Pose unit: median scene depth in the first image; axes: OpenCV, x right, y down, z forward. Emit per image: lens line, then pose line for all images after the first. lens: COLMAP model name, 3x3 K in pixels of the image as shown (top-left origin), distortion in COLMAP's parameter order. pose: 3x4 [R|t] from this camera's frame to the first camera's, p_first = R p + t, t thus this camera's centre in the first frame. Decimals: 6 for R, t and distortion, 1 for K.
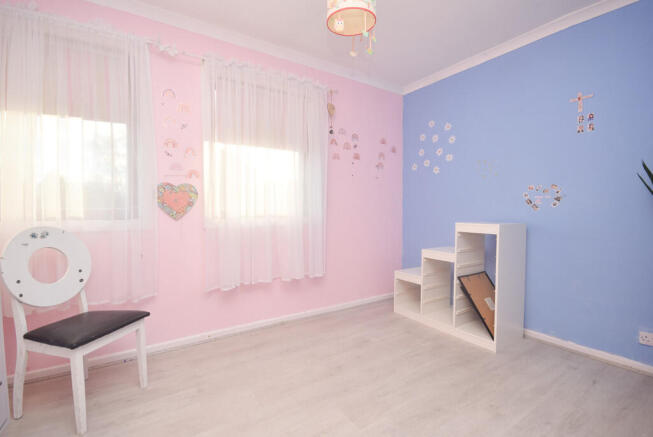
lens RADIAL K [[293.8, 0, 322.6], [0, 293.8, 216.1], [0, 0, 1]] dist [-0.002496, -0.000780]
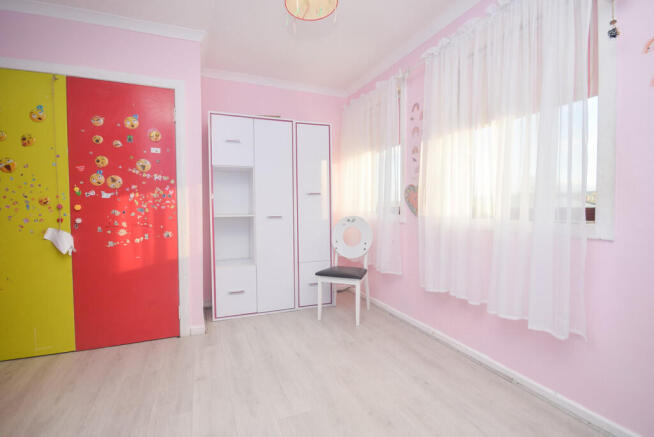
lens RADIAL K [[294.2, 0, 323.1], [0, 294.2, 216.1], [0, 0, 1]] dist [-0.002496, -0.000780]
pose [[-0.168864, 0.039339, -0.984854, 0.714707], [-0.016741, 0.998945, 0.042772, -0.031816], [0.985497, 0.023710, -0.168027, 0.853865]]
